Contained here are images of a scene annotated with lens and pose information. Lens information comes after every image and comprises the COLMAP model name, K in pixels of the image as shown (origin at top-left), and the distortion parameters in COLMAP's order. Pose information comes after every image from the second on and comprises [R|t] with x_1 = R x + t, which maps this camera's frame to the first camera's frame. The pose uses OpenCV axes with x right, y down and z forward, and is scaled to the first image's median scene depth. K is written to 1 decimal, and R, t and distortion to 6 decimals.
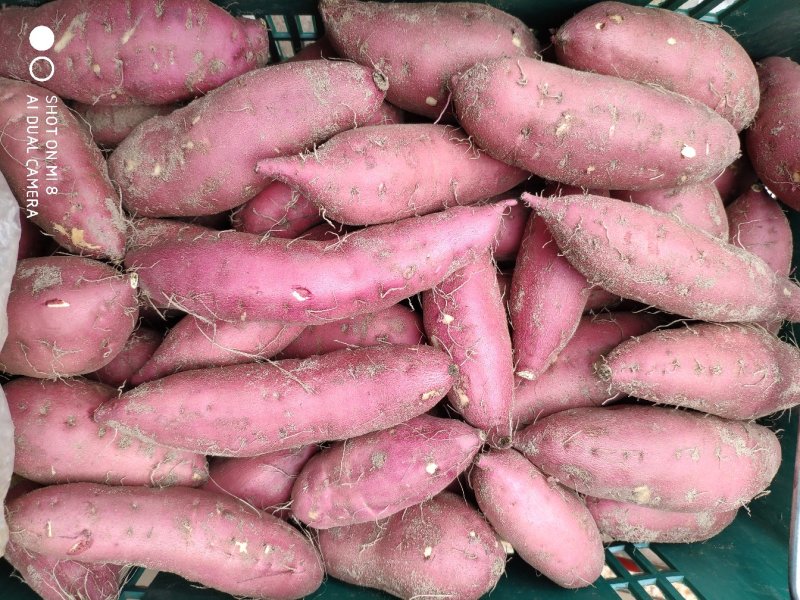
lens RADIAL K [[611.2, 0, 402.1], [0, 611.2, 298.5], [0, 0, 1]] dist [0.116889, -0.359420]
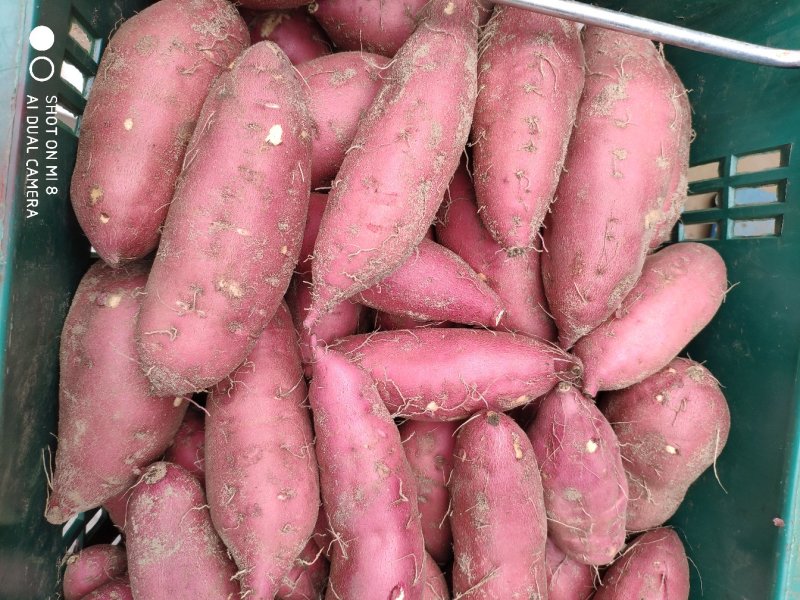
lens RADIAL K [[611.2, 0, 402.1], [0, 611.2, 298.5], [0, 0, 1]] dist [0.116889, -0.359420]
pose [[0.112329, -0.988942, -0.096828, 0.325552], [0.987526, 0.100283, 0.121390, -0.140175], [-0.110337, -0.109256, 0.987871, 0.140015]]
